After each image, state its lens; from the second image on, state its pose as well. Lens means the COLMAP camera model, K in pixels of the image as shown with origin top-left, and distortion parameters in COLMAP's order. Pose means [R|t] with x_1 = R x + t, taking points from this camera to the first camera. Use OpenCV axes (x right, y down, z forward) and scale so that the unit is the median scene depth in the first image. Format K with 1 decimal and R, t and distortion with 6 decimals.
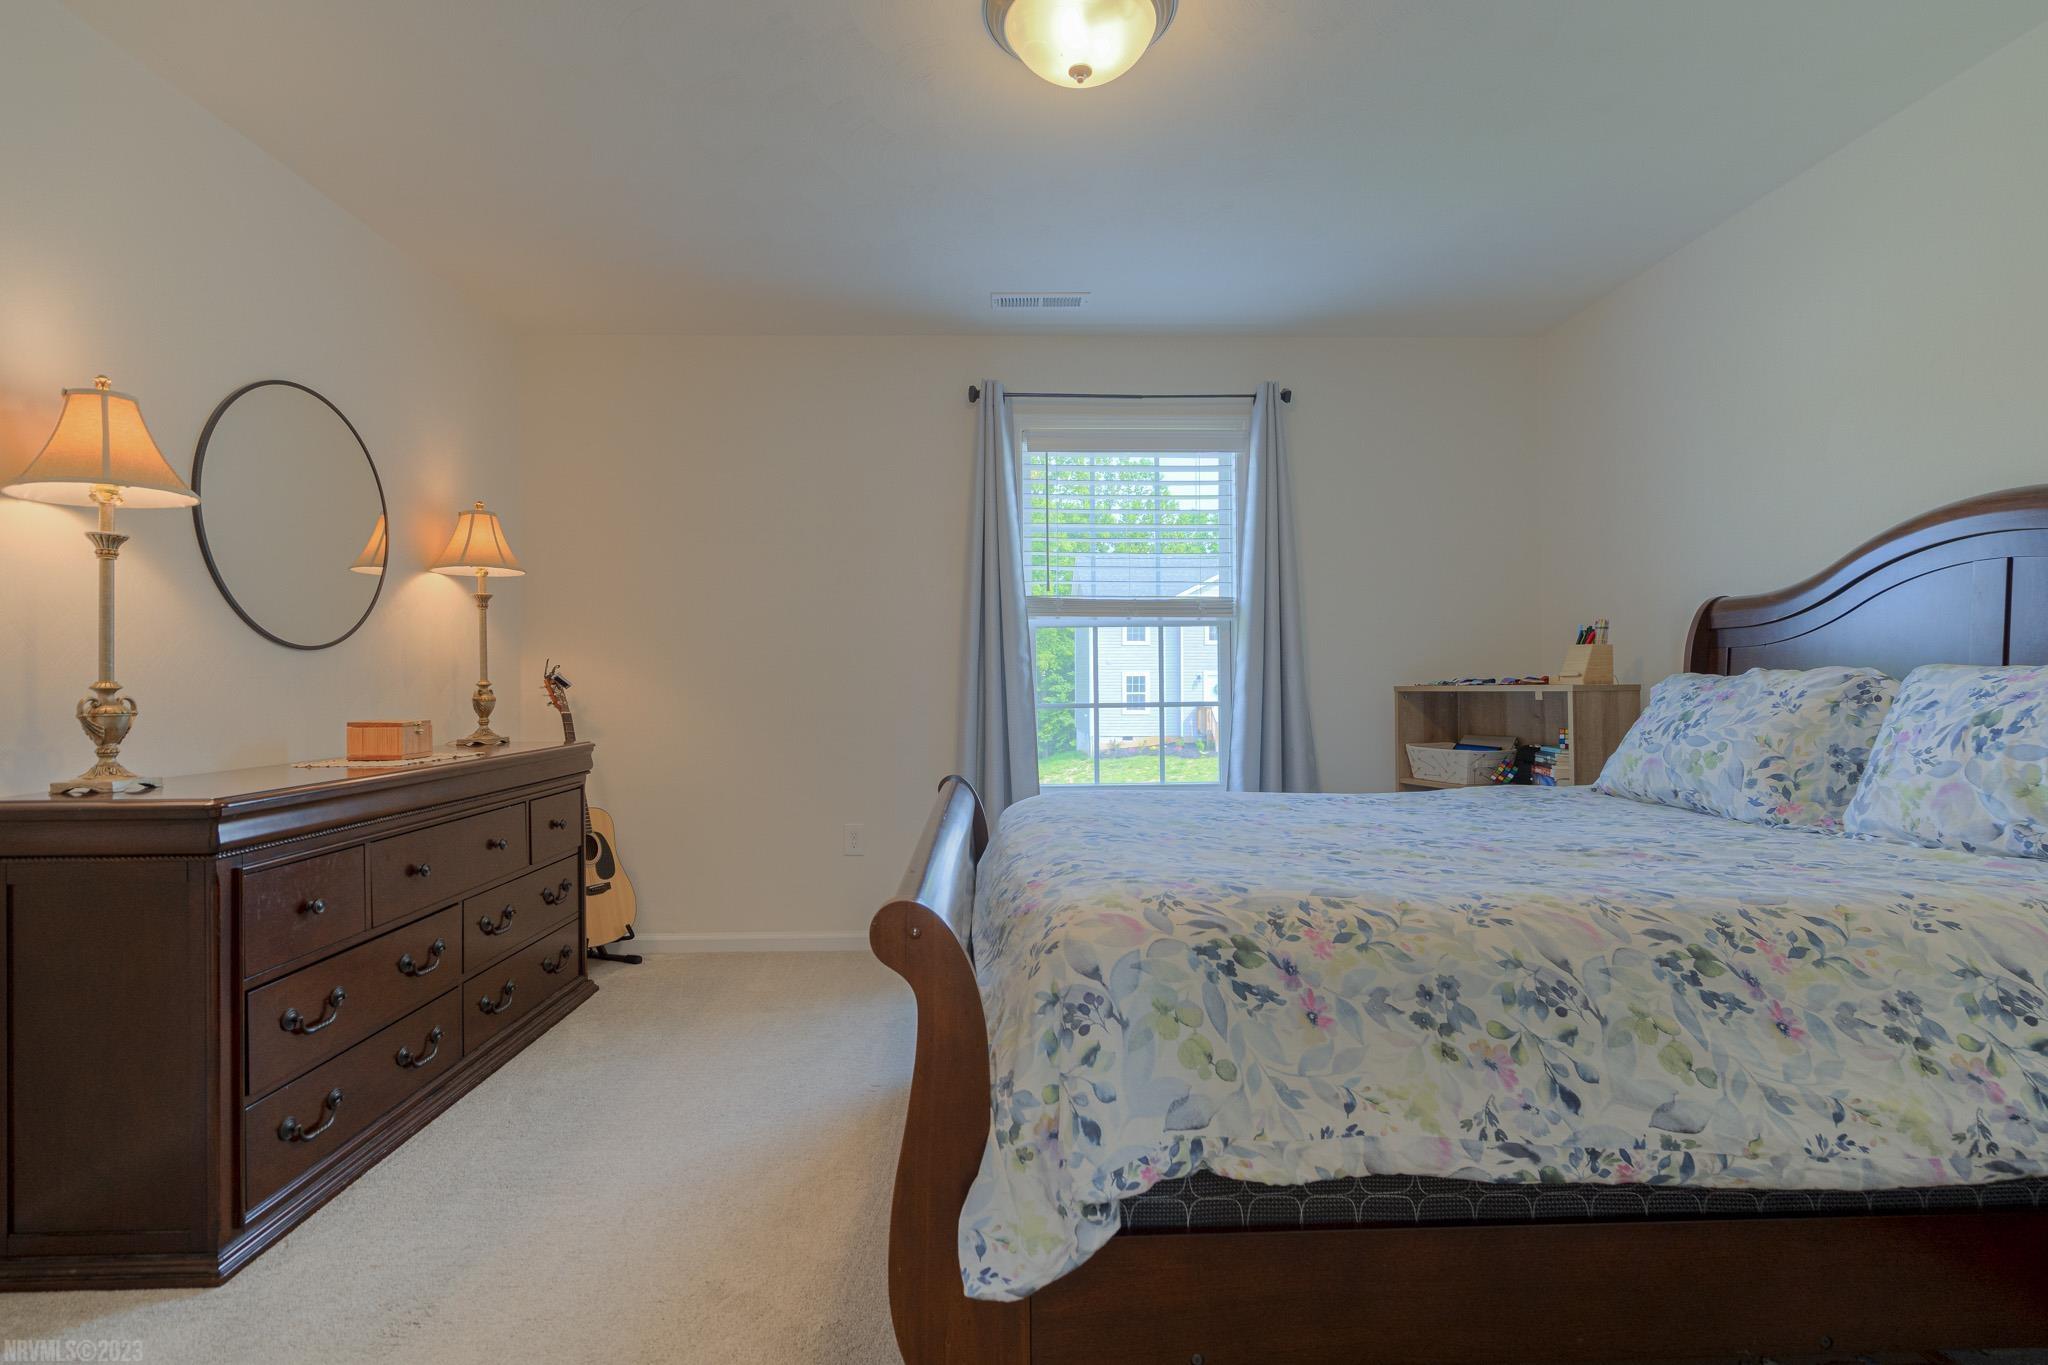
lens RADIAL K [[954.9, 0, 1013.4], [0, 954.9, 687.9], [0, 0, 1]] dist [-0.002392, -0.000339]
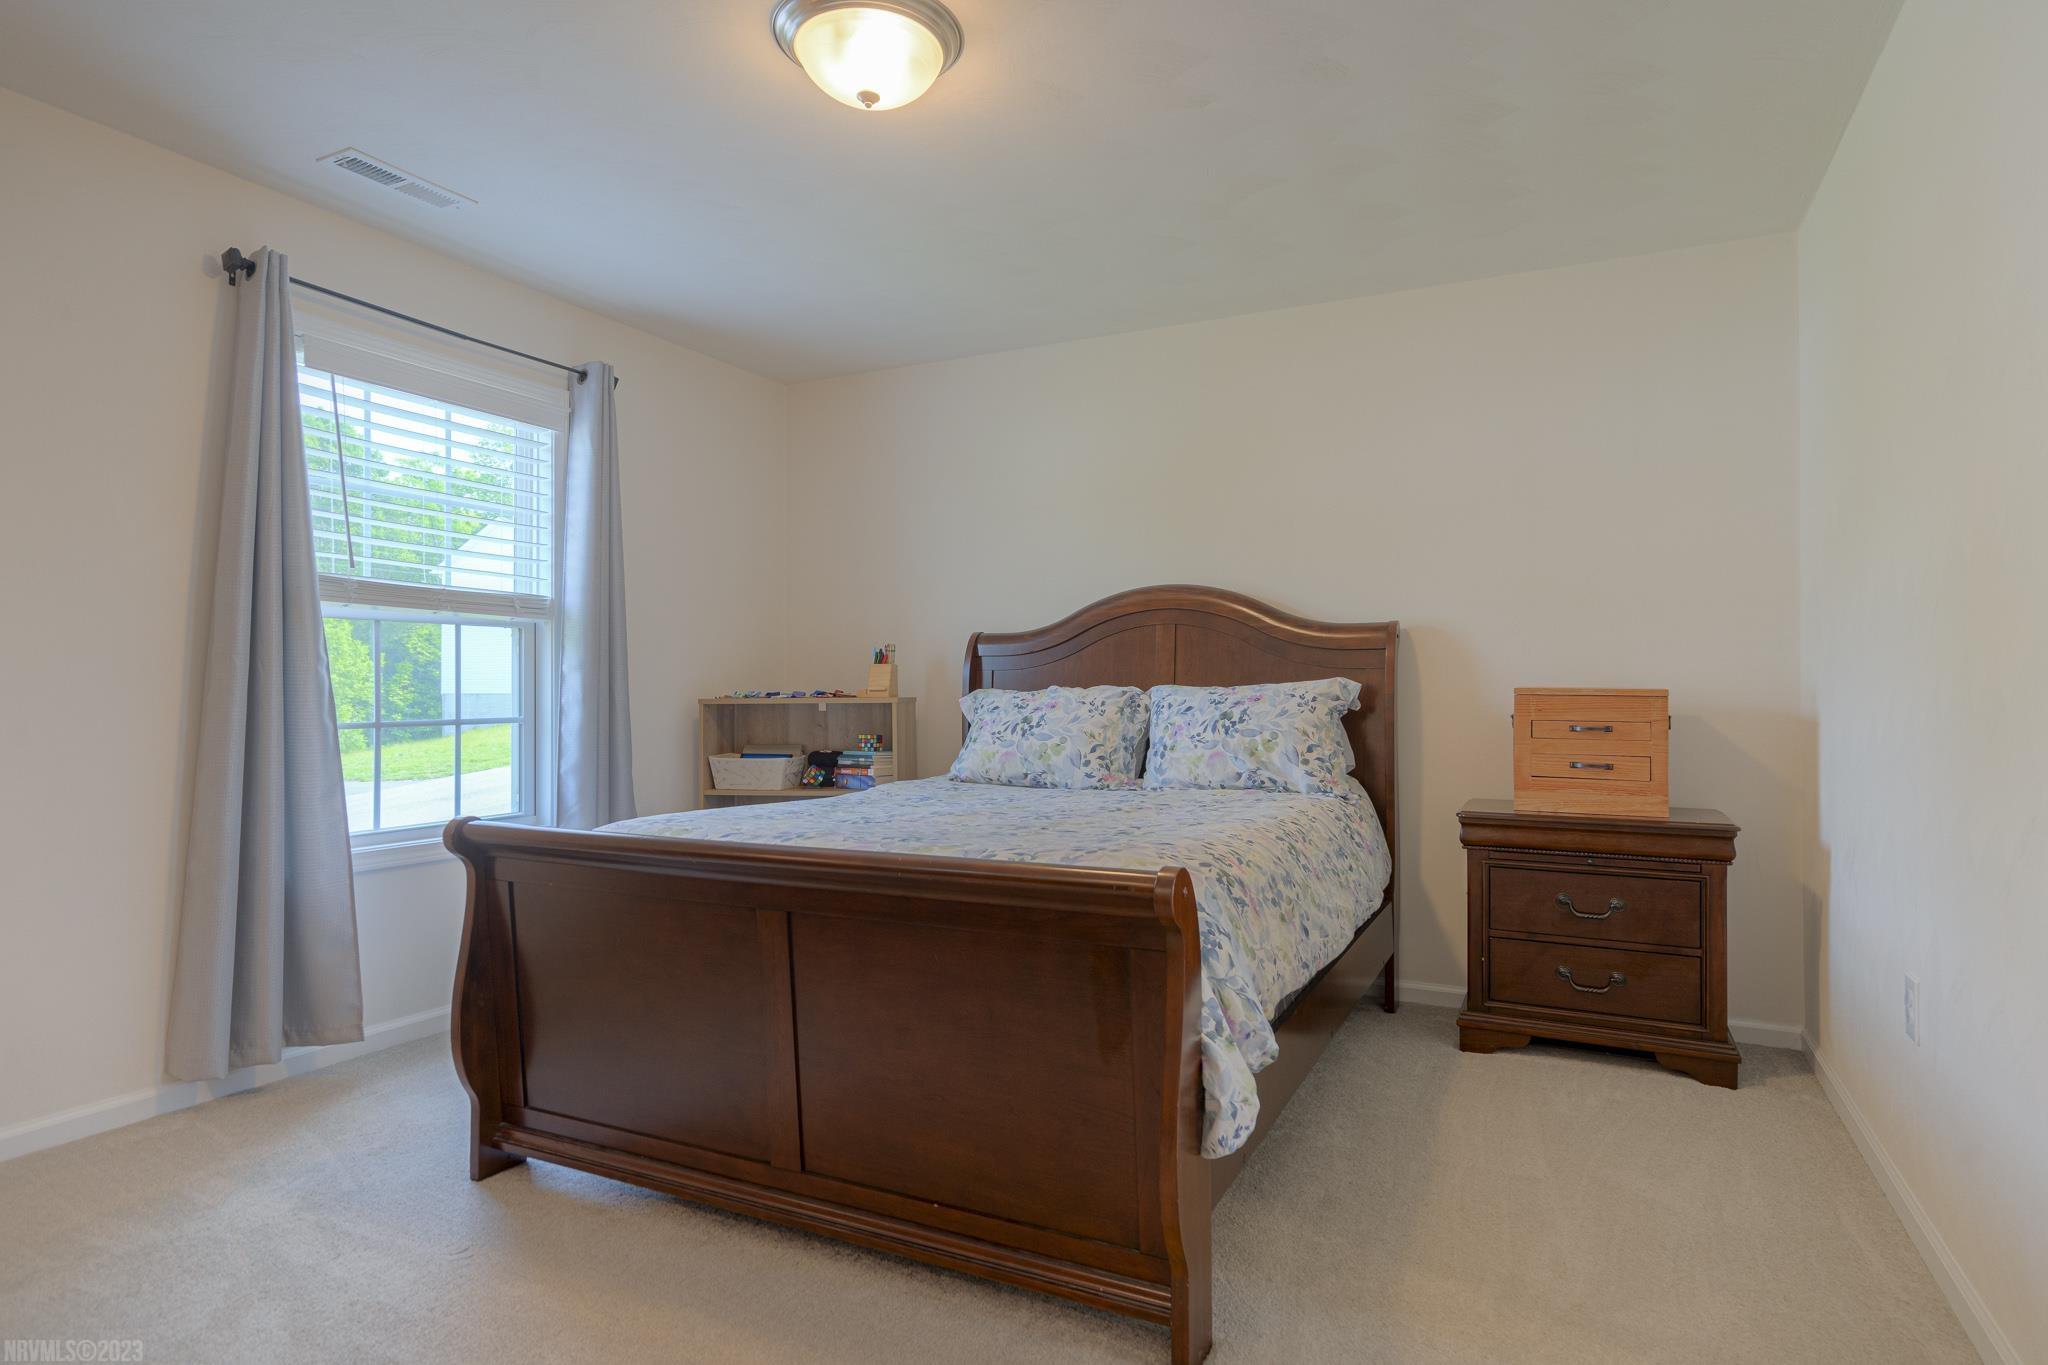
lens RADIAL K [[1105.9, 0, 1024.0], [0, 1105.9, 682.5], [0, 0, 1]] dist [0.000053, -0.000821]
pose [[0.471920, 0.012898, 0.881547, -0.770730], [0.002831, 0.999866, -0.016144, 0.001343], [-0.881637, 0.010114, 0.471820, 0.256713]]
